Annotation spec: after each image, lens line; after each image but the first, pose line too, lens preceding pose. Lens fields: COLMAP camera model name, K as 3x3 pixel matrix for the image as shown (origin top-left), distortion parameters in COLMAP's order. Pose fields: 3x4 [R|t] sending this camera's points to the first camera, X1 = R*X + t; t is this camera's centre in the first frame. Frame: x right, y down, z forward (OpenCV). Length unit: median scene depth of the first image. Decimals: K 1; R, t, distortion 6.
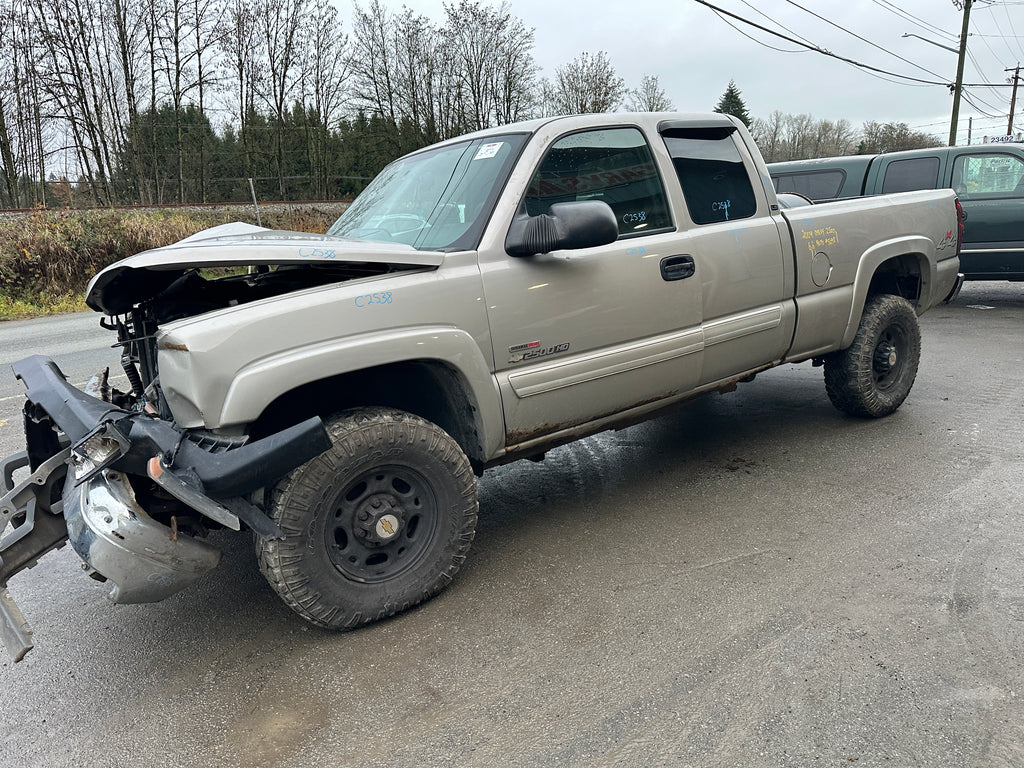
lens RADIAL K [[723.7, 0, 516.1], [0, 723.7, 381.0], [0, 0, 1]] dist [0.033541, -0.041111]
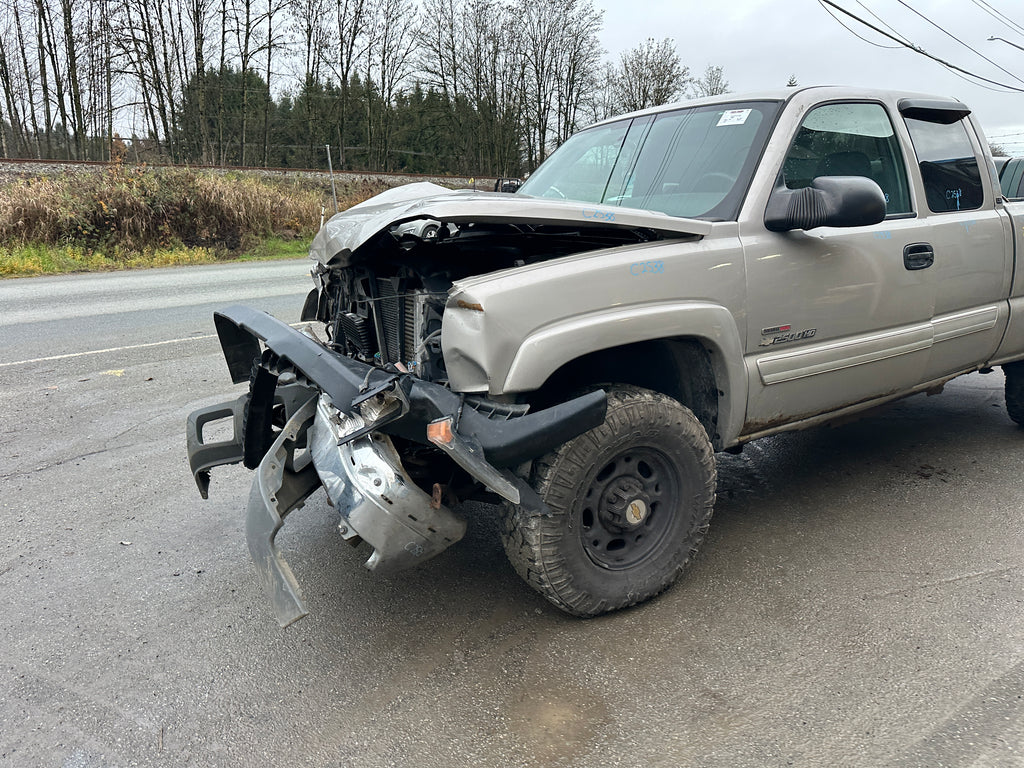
lens RADIAL K [[722.3, 0, 517.4], [0, 722.3, 385.8], [0, 0, 1]] dist [0.015020, -0.018024]
pose [[0.997107, 0.070786, -0.027701, -0.162367], [-0.070019, 0.997160, 0.027735, 0.011946], [0.029585, -0.025715, 0.999231, 0.035131]]
